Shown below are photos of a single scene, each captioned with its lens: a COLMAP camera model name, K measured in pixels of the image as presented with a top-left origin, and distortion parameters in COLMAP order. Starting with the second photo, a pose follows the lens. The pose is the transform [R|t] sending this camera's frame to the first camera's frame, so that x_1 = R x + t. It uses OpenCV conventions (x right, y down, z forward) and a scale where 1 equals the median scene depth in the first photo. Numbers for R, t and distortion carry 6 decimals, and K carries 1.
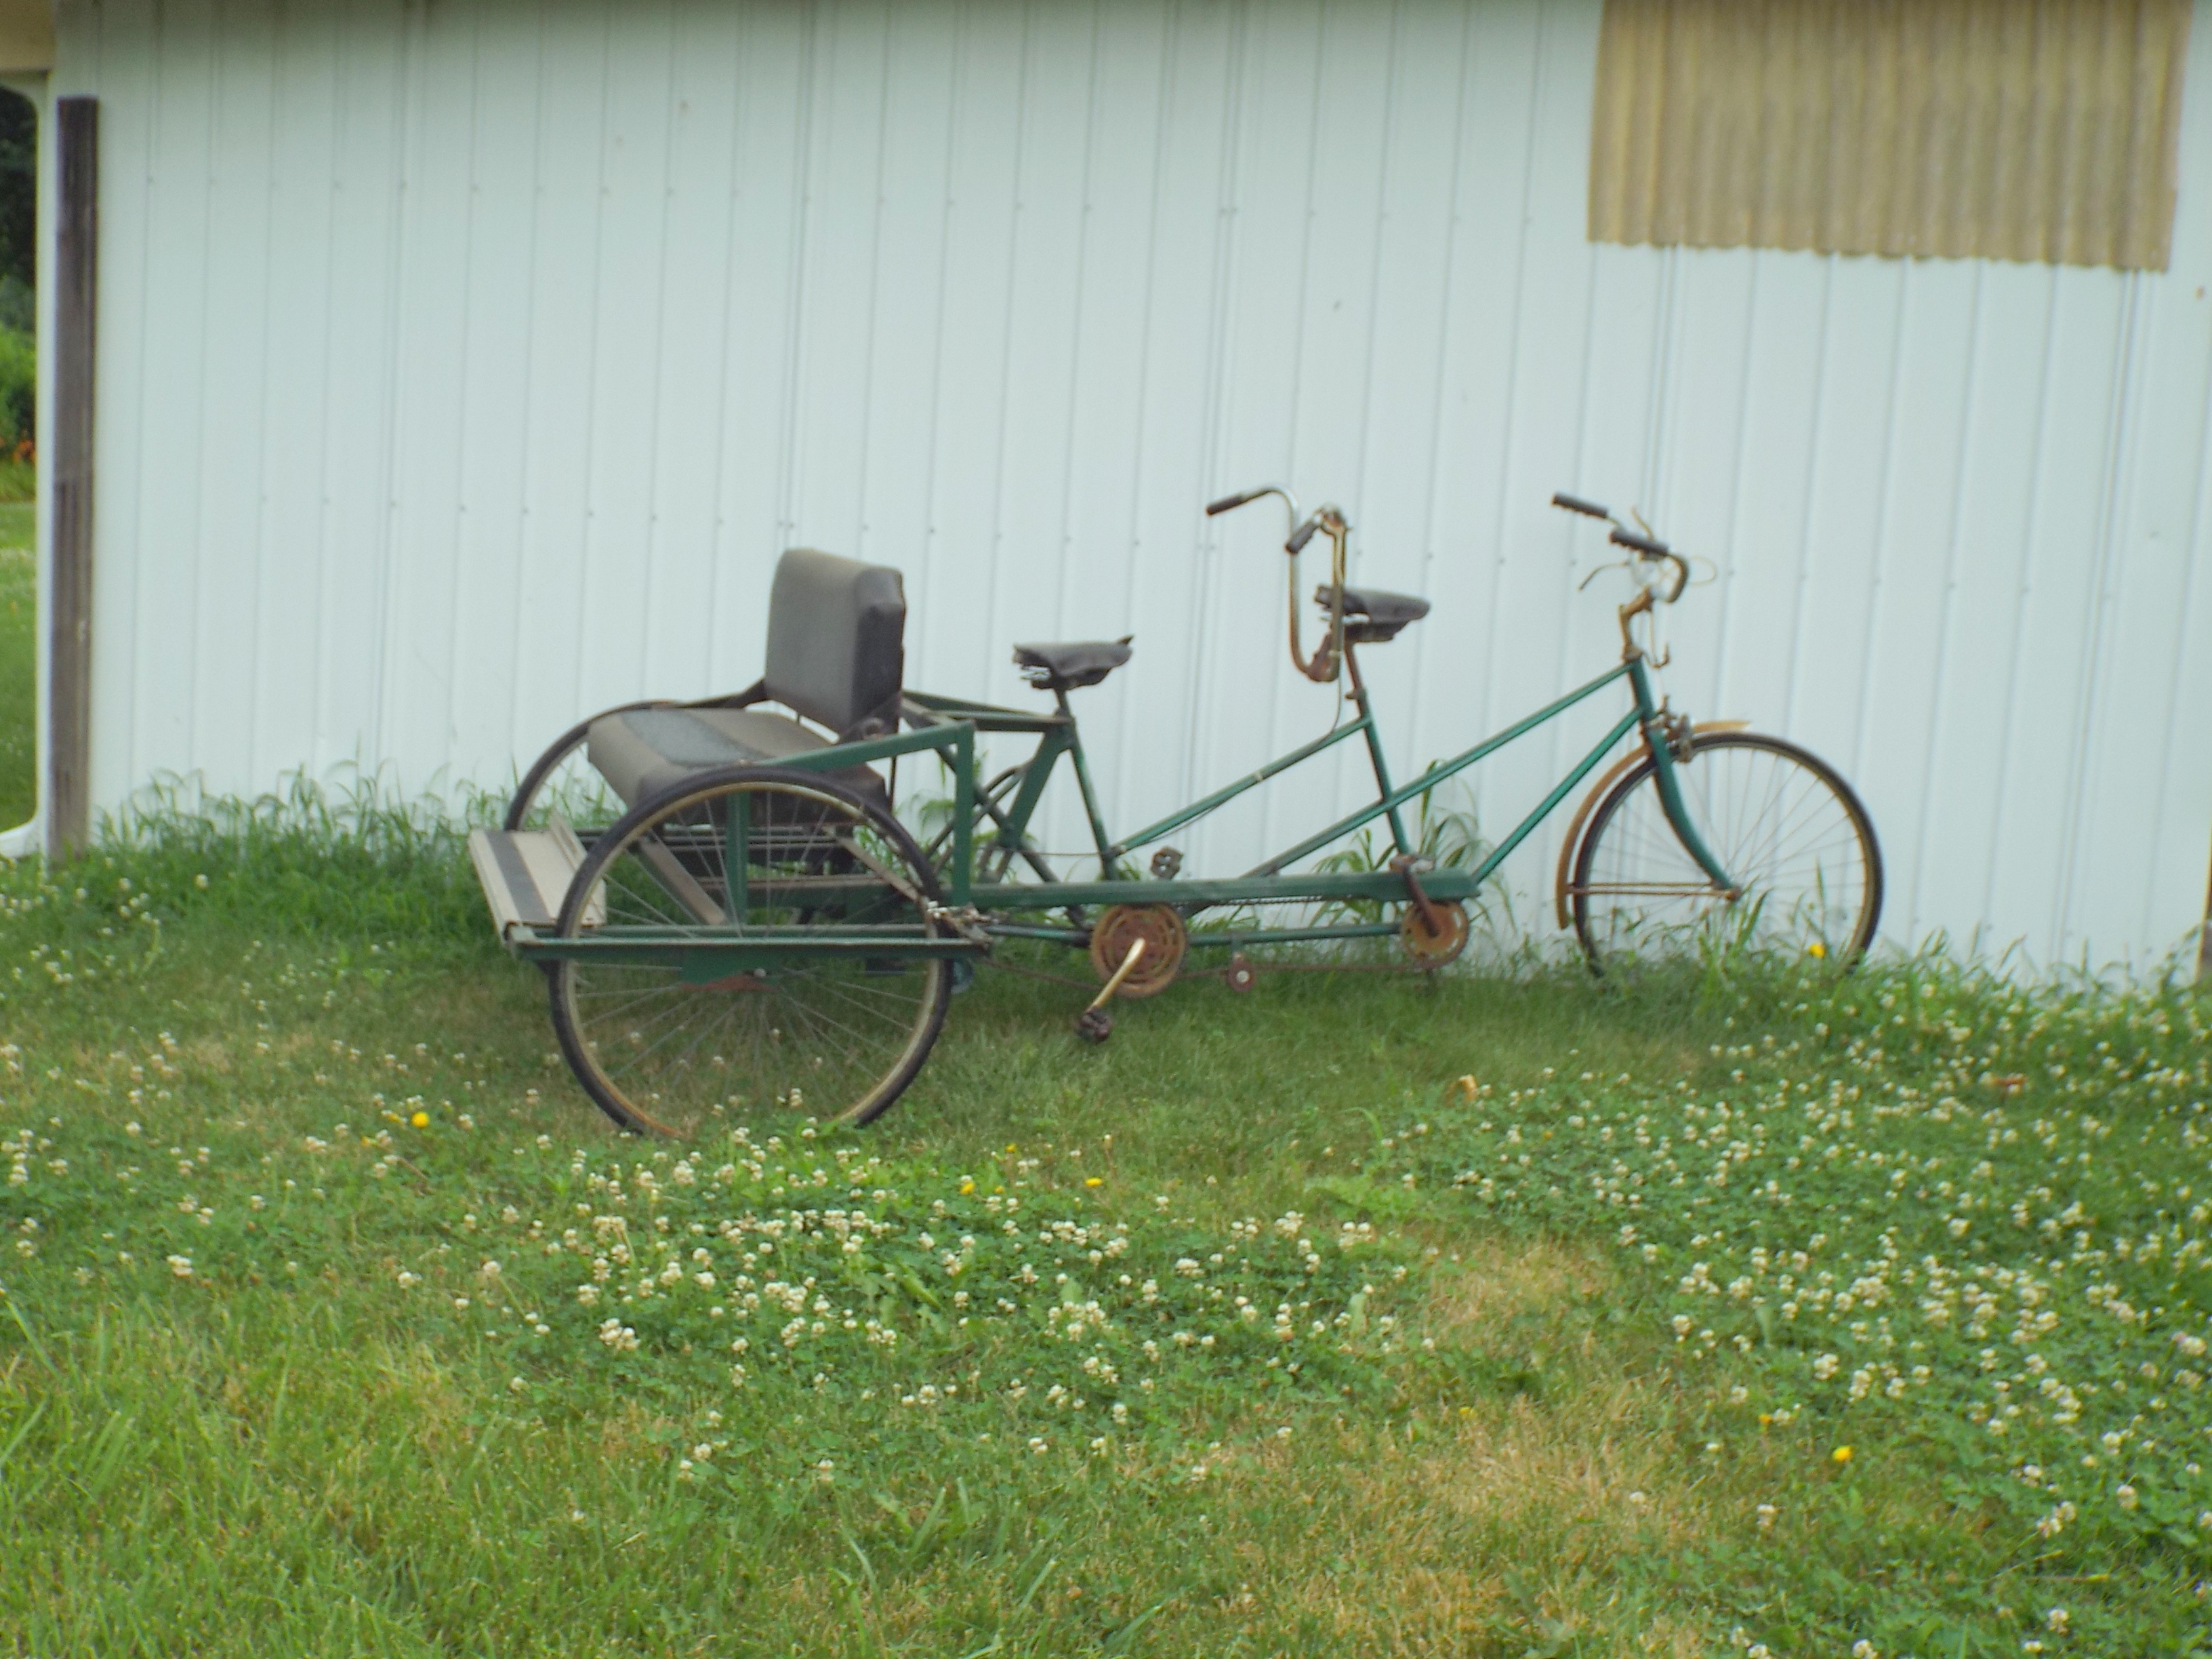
lens RADIAL K [[2605.8, 0, 1107.9], [0, 2605.8, 784.8], [0, 0, 1]] dist [-0.045504, 0.041957]
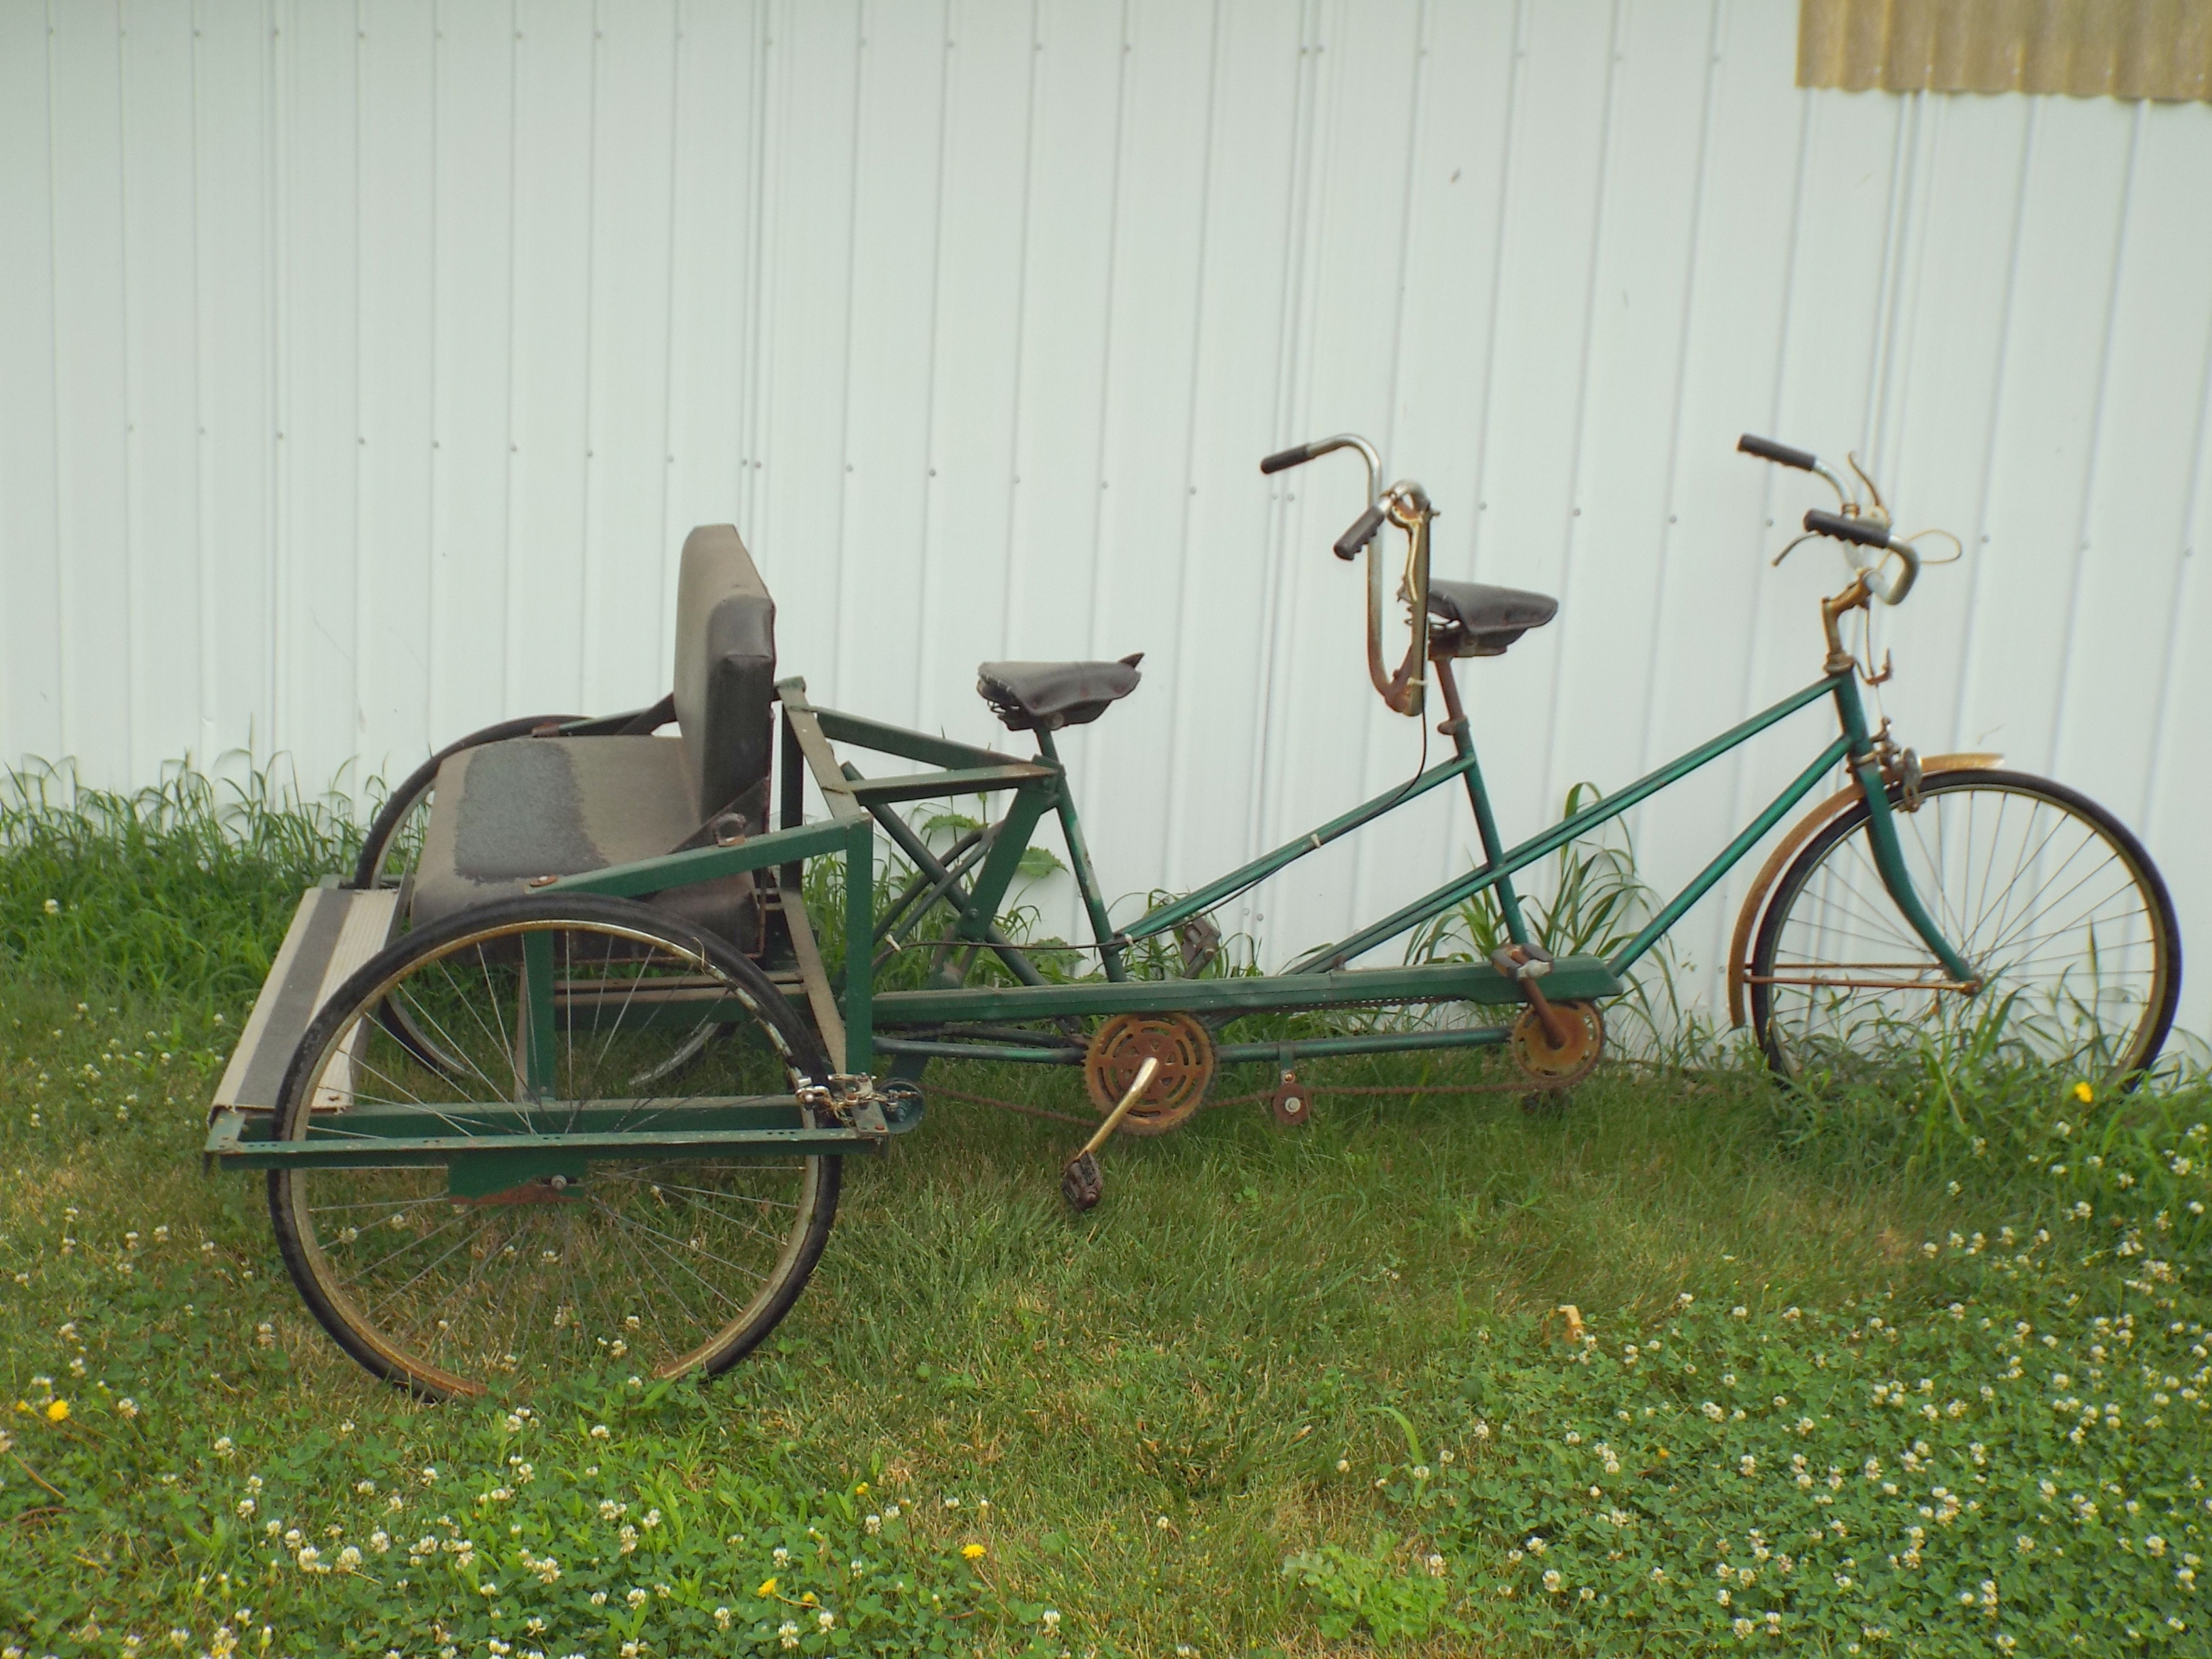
lens RADIAL K [[2605.8, 0, 1107.9], [0, 2605.8, 784.8], [0, 0, 1]] dist [-0.045504, 0.041957]
pose [[0.994794, 0.010991, -0.101312, 0.070901], [-0.002328, 0.996359, 0.085226, -0.078522], [0.101880, -0.084546, 0.991198, 0.250107]]
